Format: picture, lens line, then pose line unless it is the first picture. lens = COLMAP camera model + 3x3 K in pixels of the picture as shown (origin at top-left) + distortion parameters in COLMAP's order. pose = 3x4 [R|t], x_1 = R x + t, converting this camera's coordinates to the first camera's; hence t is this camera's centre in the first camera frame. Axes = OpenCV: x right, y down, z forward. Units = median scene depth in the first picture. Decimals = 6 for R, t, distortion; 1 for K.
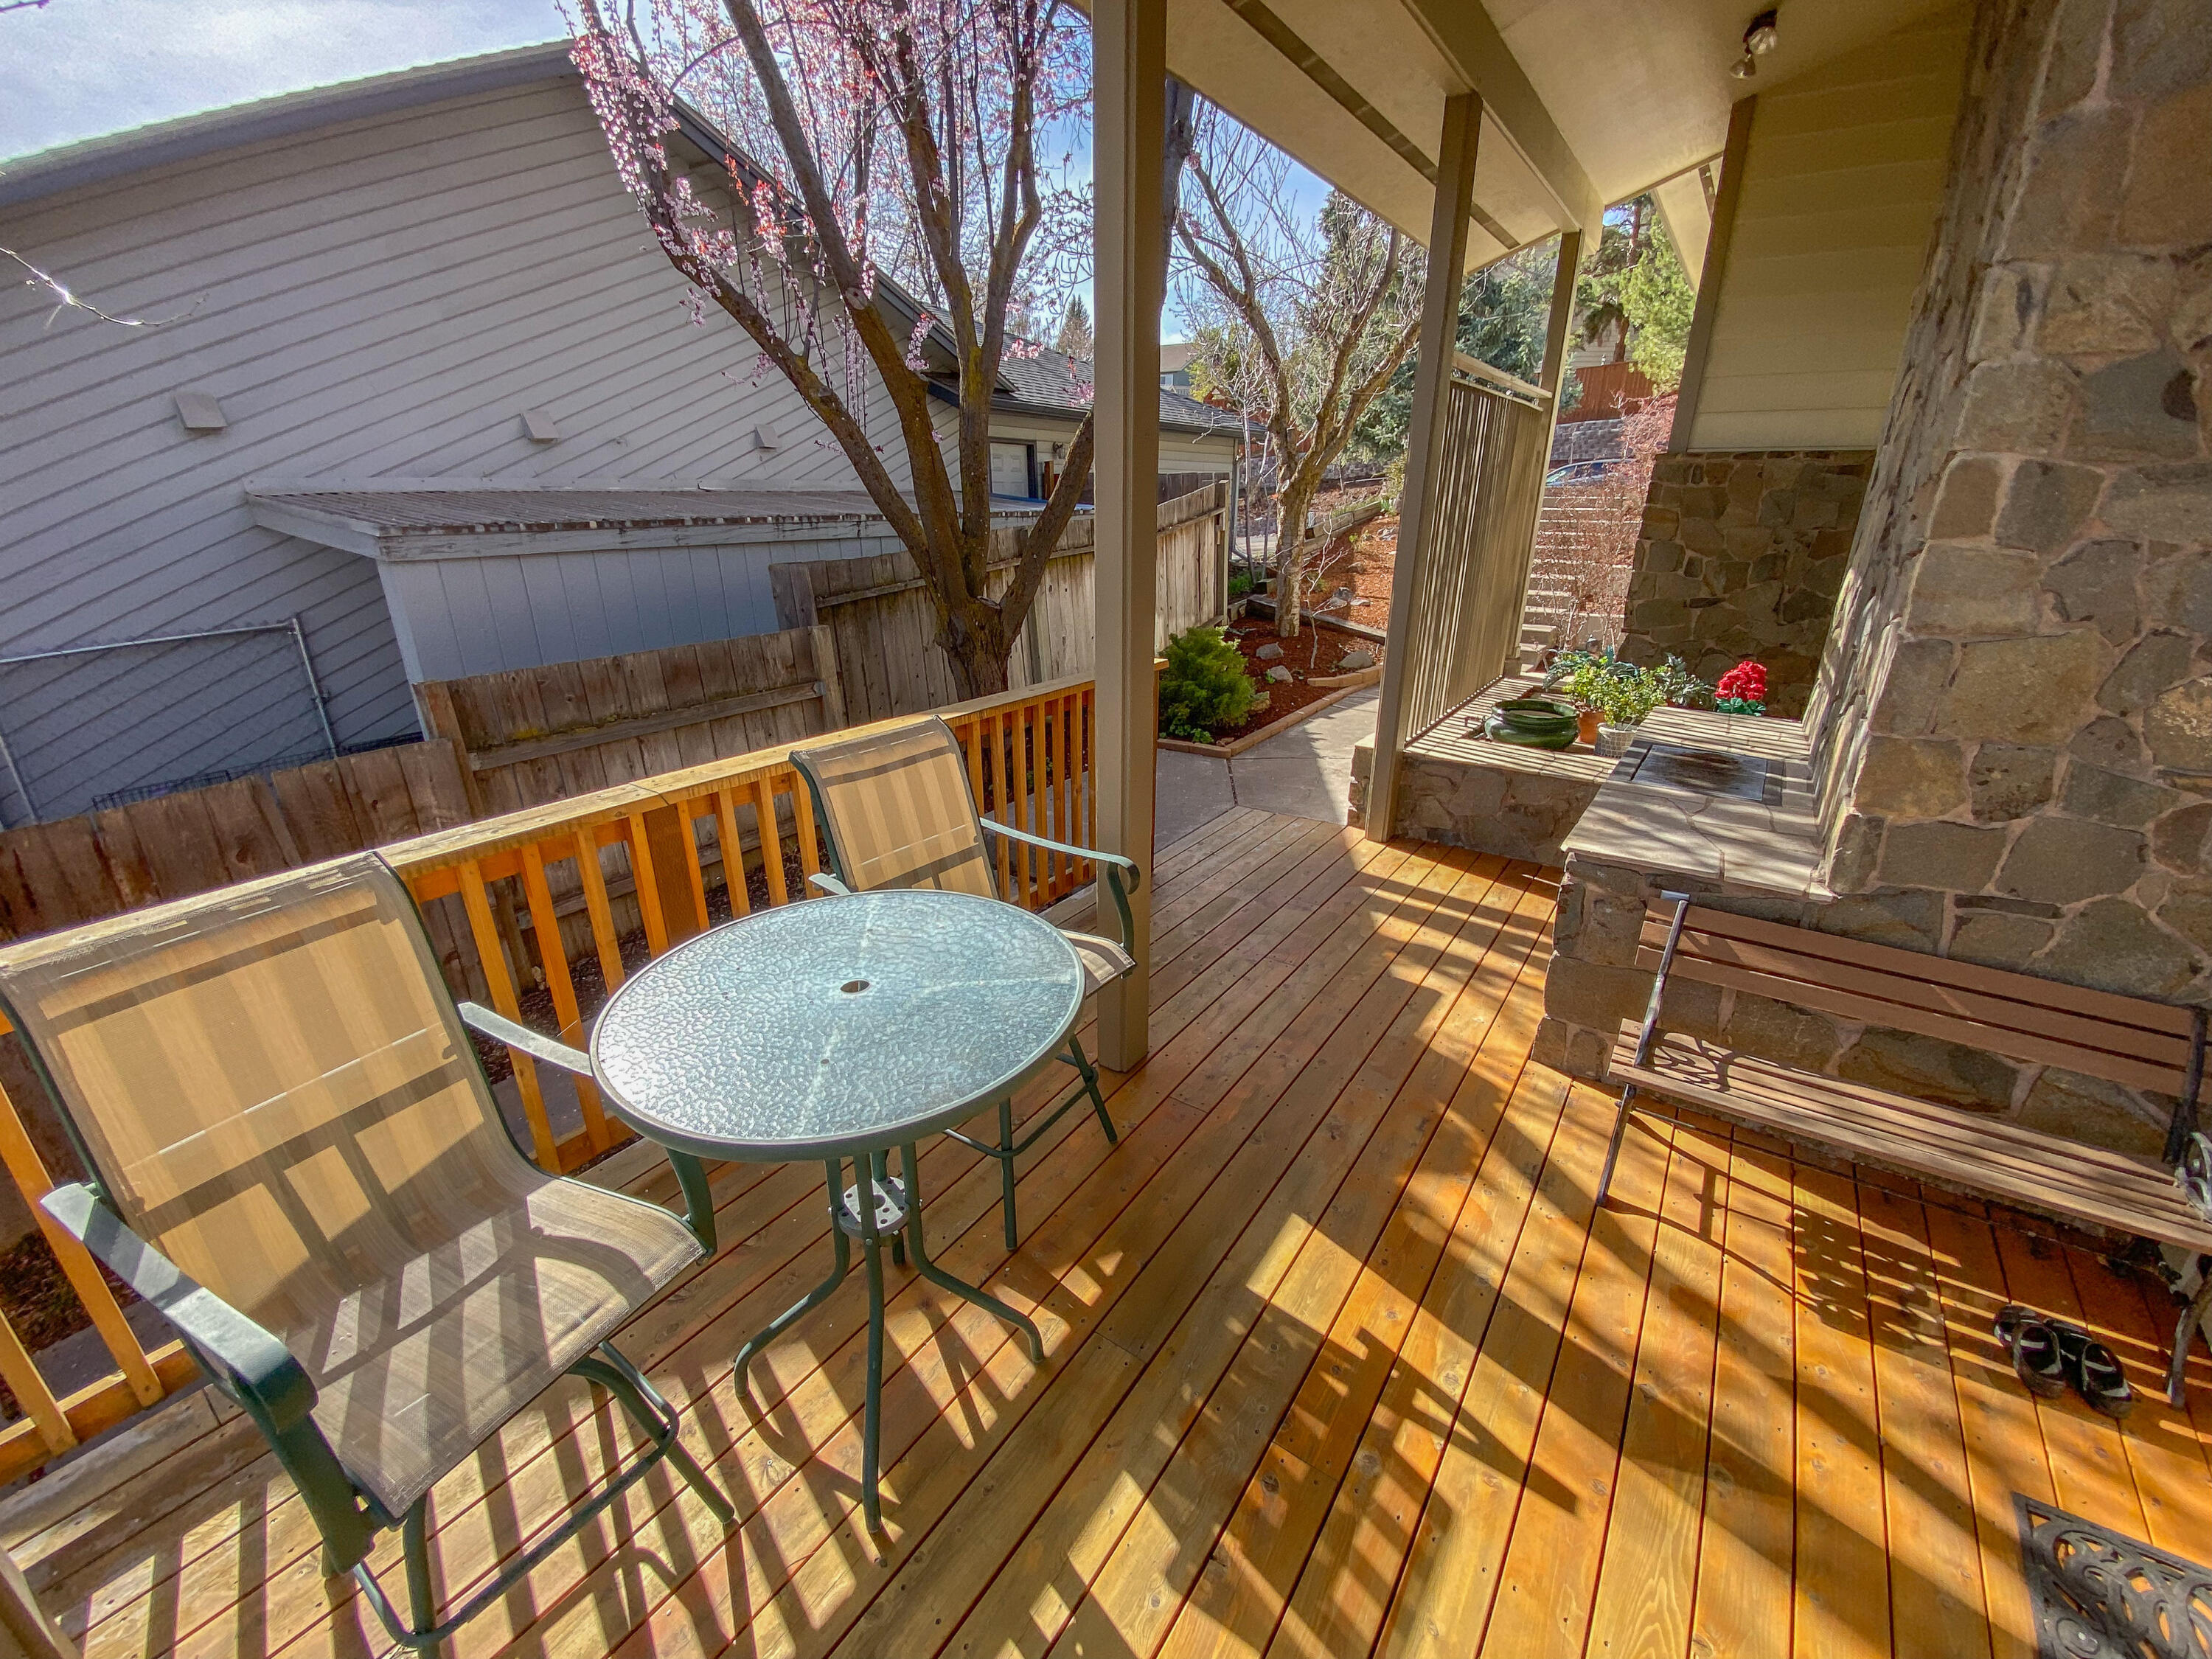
lens RADIAL K [[892.8, 0, 1093.7], [0, 892.8, 834.2], [0, 0, 1]] dist [0.022414, -0.022167]
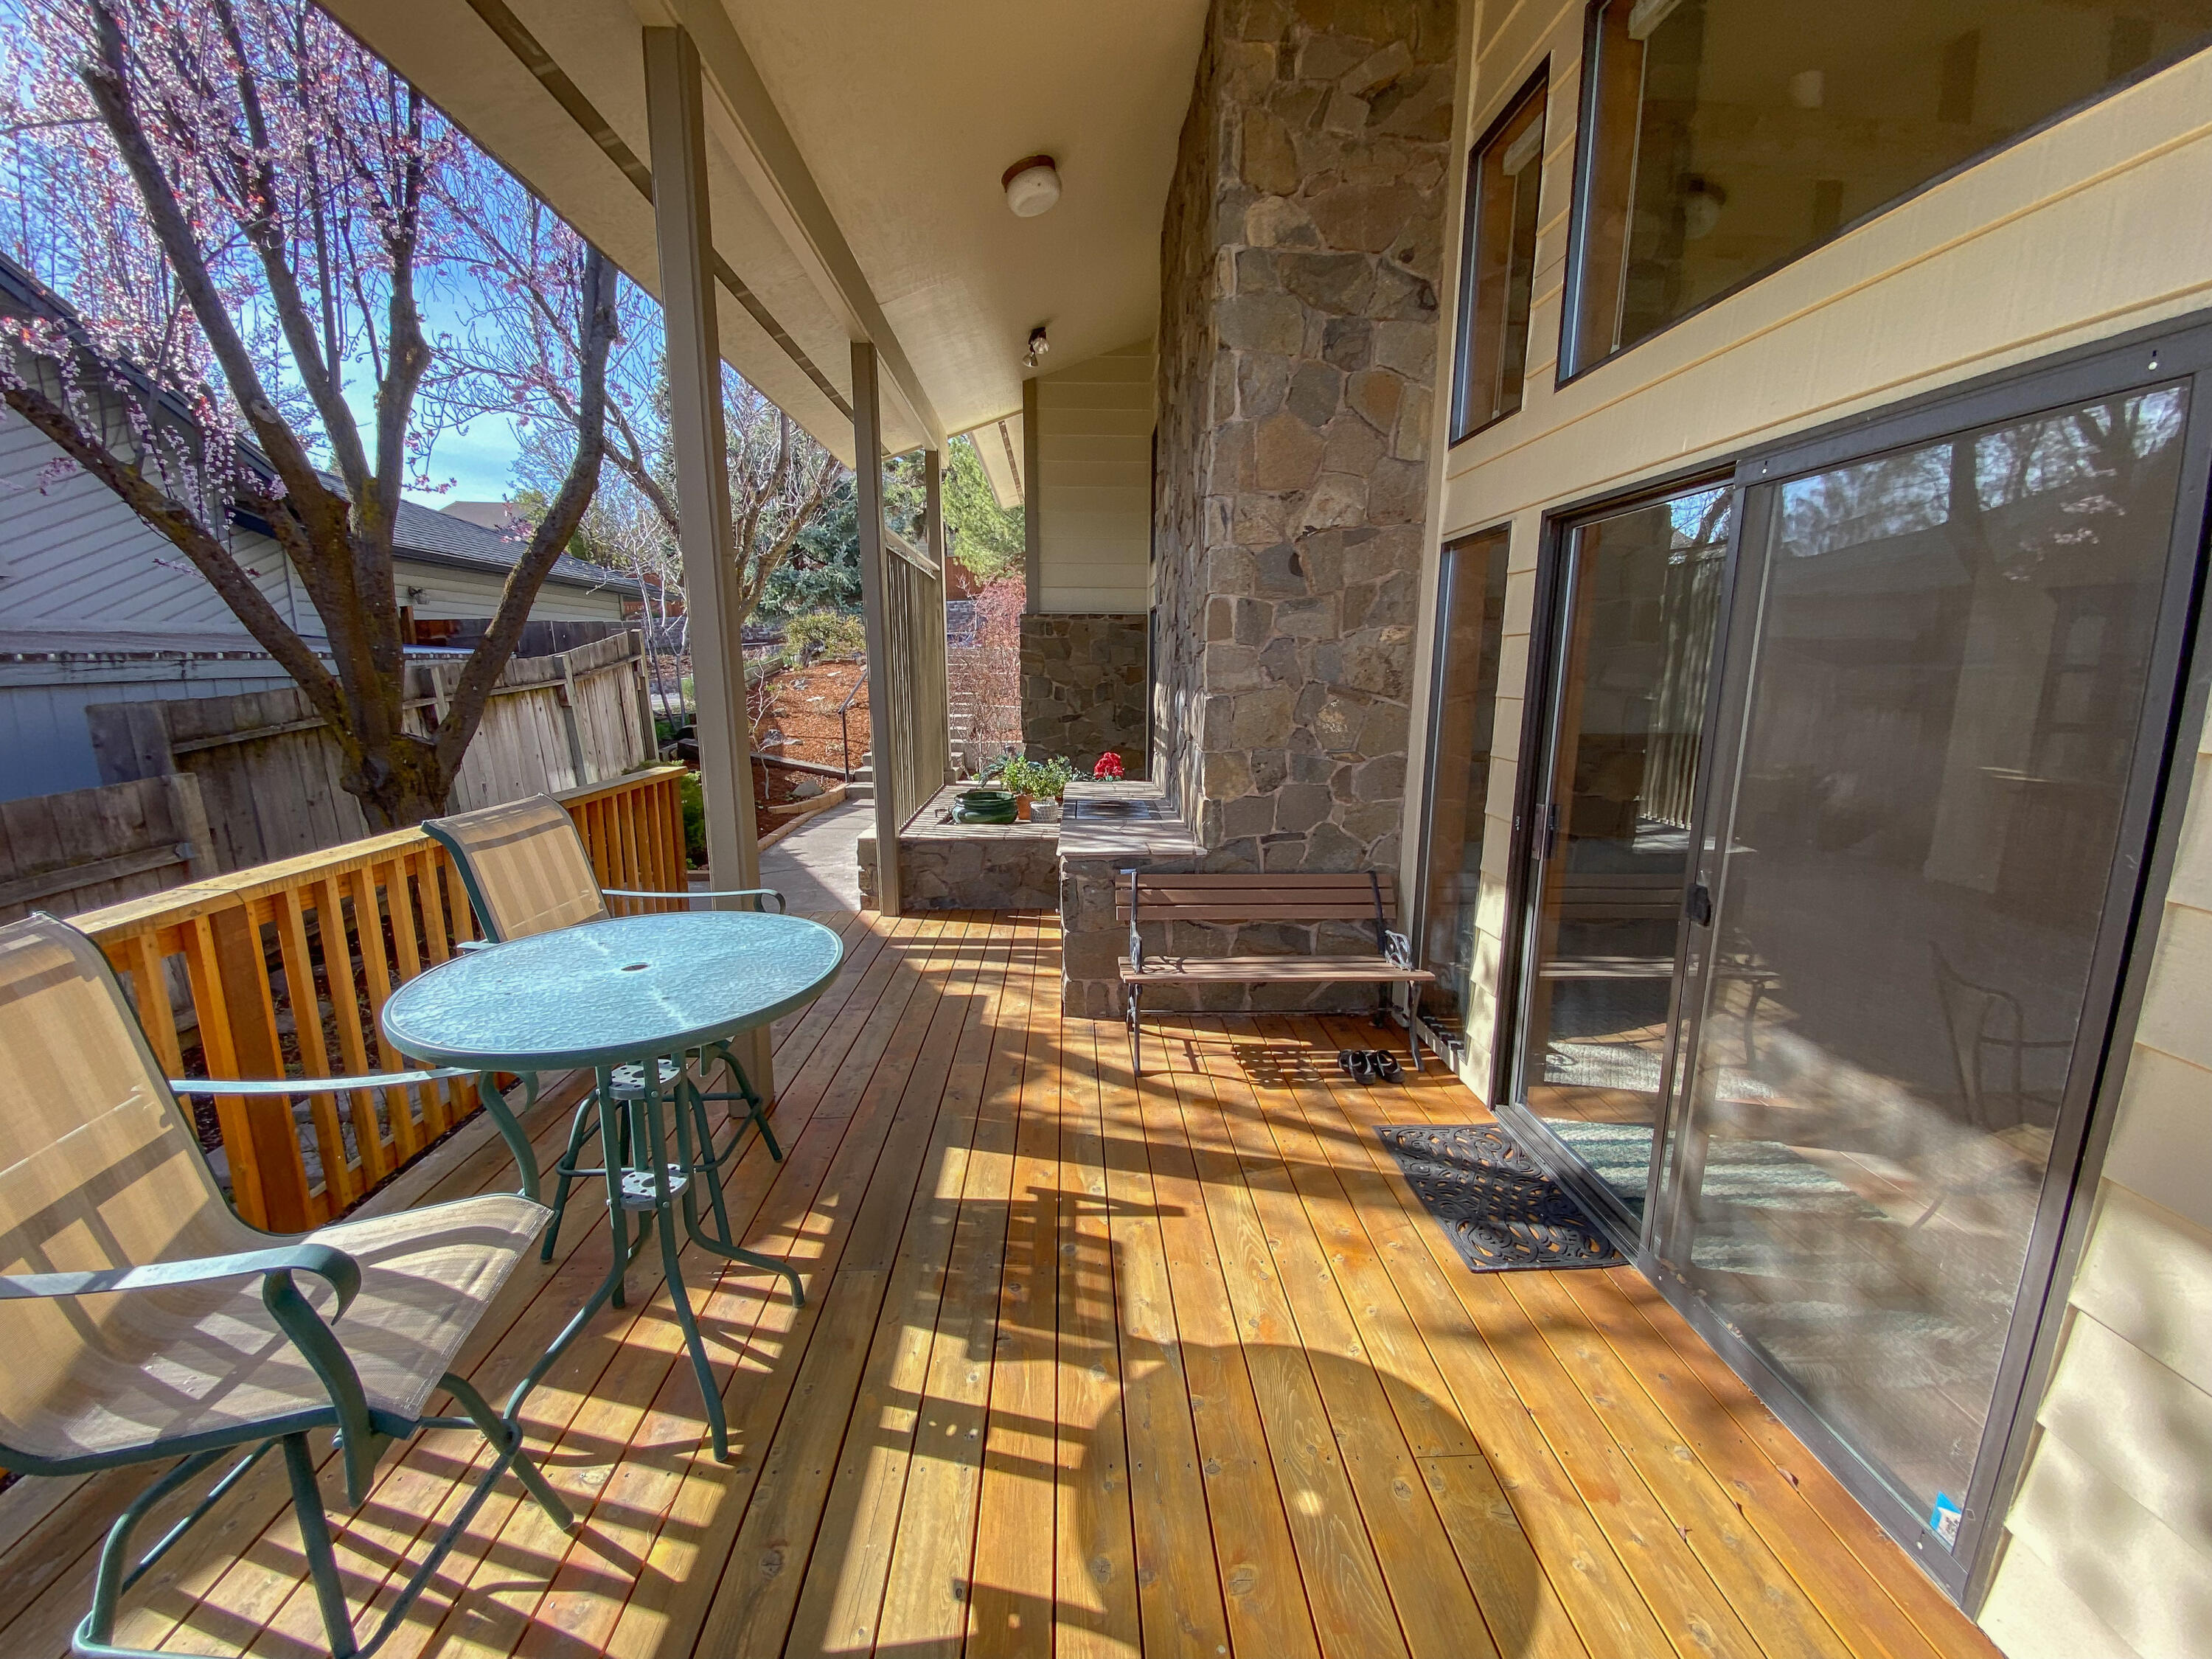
lens RADIAL K [[892.8, 0, 1093.7], [0, 892.8, 834.2], [0, 0, 1]] dist [0.022414, -0.022167]
pose [[0.800777, -0.107492, 0.589238, -0.298634], [0.205361, 0.973408, -0.101511, 0.157670], [-0.562657, 0.202294, 0.801557, -0.200233]]
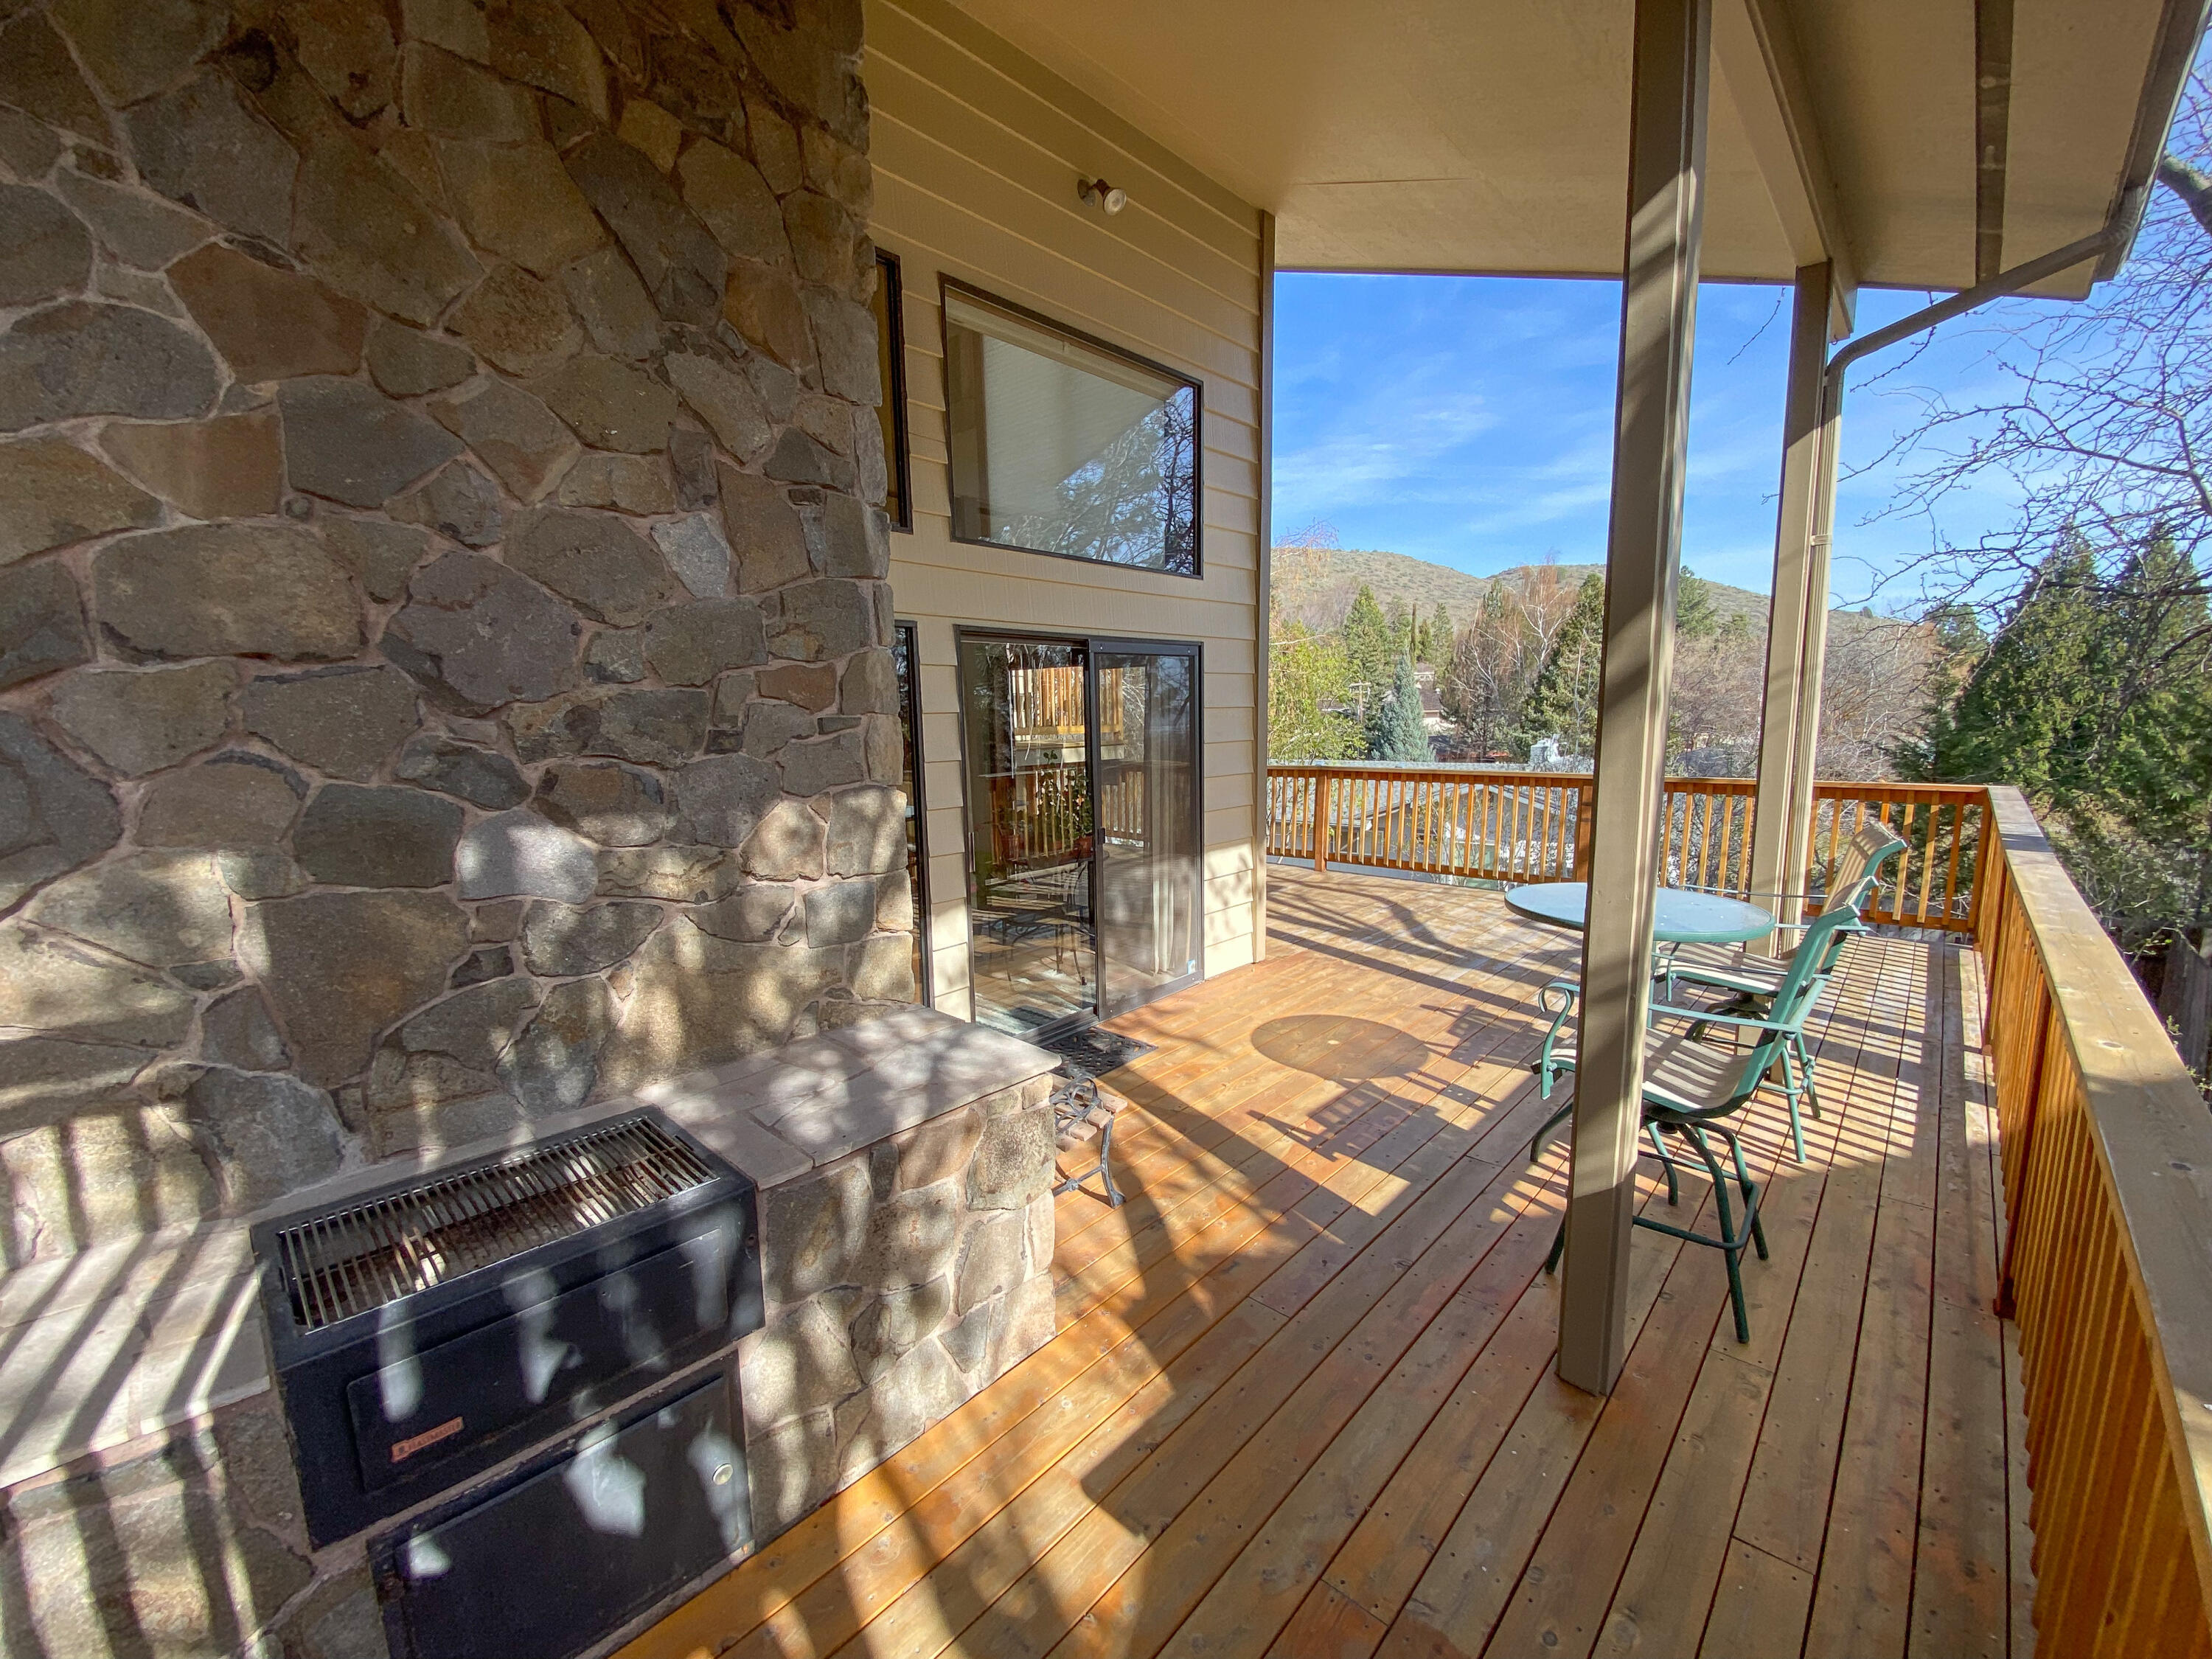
lens RADIAL K [[892.8, 0, 1093.7], [0, 892.8, 834.2], [0, 0, 1]] dist [0.022414, -0.022167]
pose [[-0.988674, -0.011355, 0.149652, 0.401790], [0.064417, 0.868508, 0.491471, -0.664478], [-0.135555, 0.495545, -0.857939, 1.783382]]
